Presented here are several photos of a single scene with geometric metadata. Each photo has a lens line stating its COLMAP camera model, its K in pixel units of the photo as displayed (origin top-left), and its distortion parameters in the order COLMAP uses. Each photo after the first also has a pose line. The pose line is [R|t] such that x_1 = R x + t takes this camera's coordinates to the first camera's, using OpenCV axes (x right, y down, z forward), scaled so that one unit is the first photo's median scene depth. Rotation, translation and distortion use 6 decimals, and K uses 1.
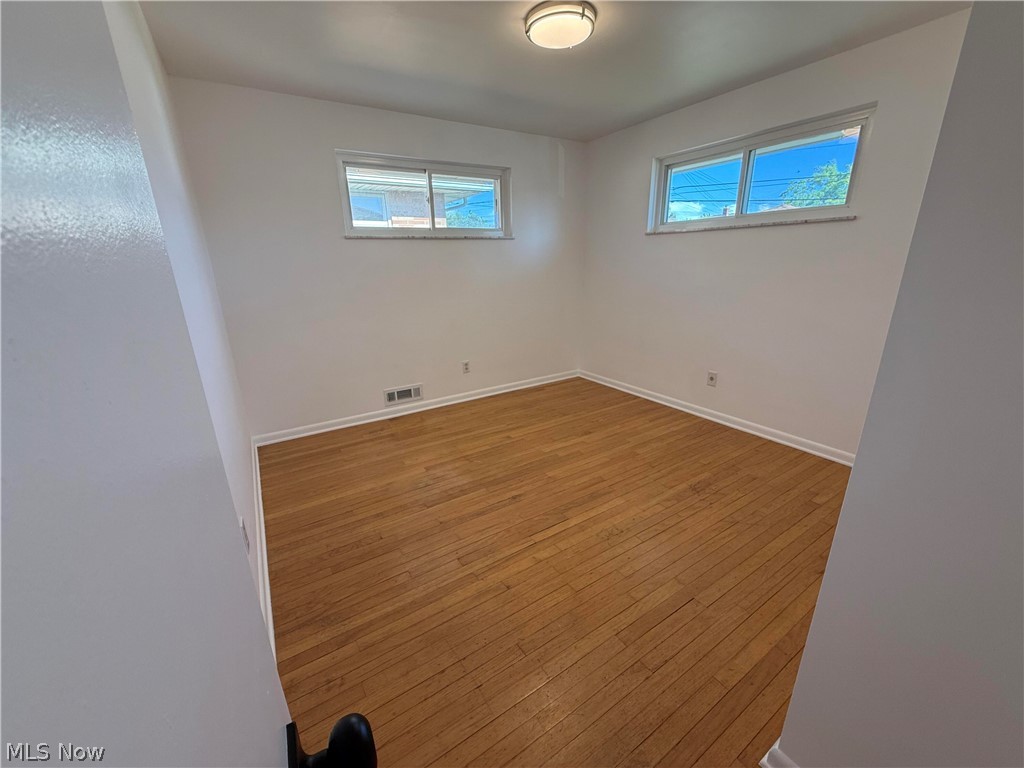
lens RADIAL K [[405.4, 0, 509.4], [0, 405.4, 395.5], [0, 0, 1]] dist [-0.000073, -0.000088]
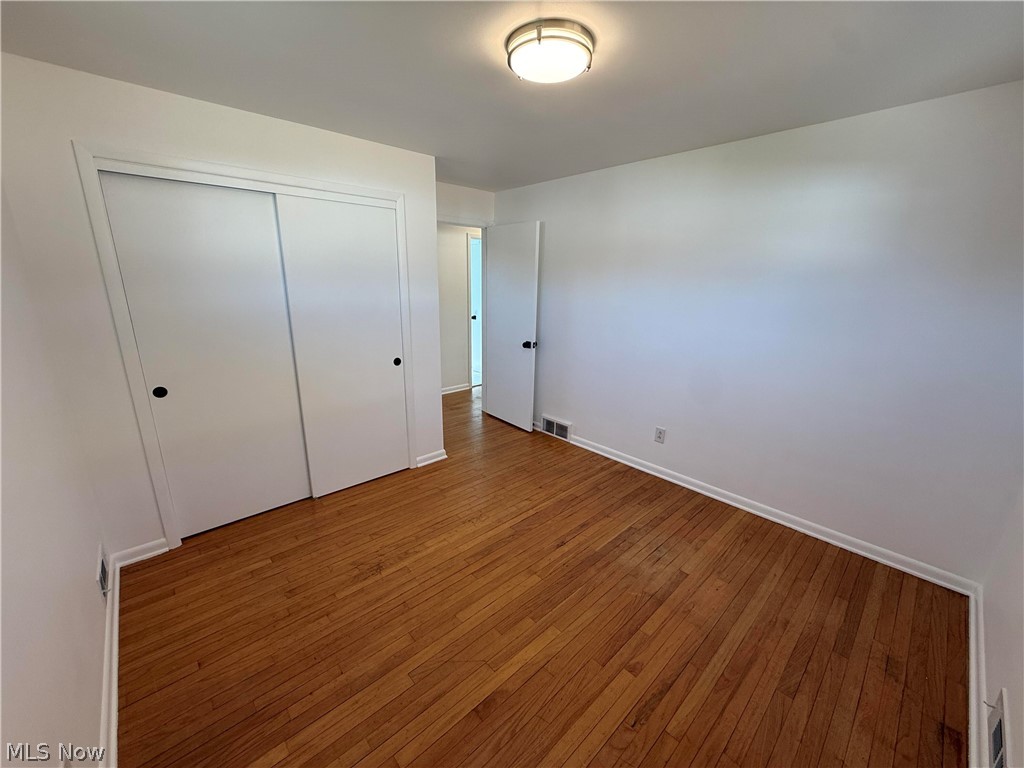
lens RADIAL K [[411.1, 0, 512.0], [0, 411.1, 384.0], [0, 0, 1]] dist [-0.001068, -0.000543]
pose [[-0.983568, 0.051778, -0.172954, 0.286079], [-0.052350, 0.835039, 0.547694, -0.626400], [0.172782, 0.547749, -0.818607, 1.530427]]
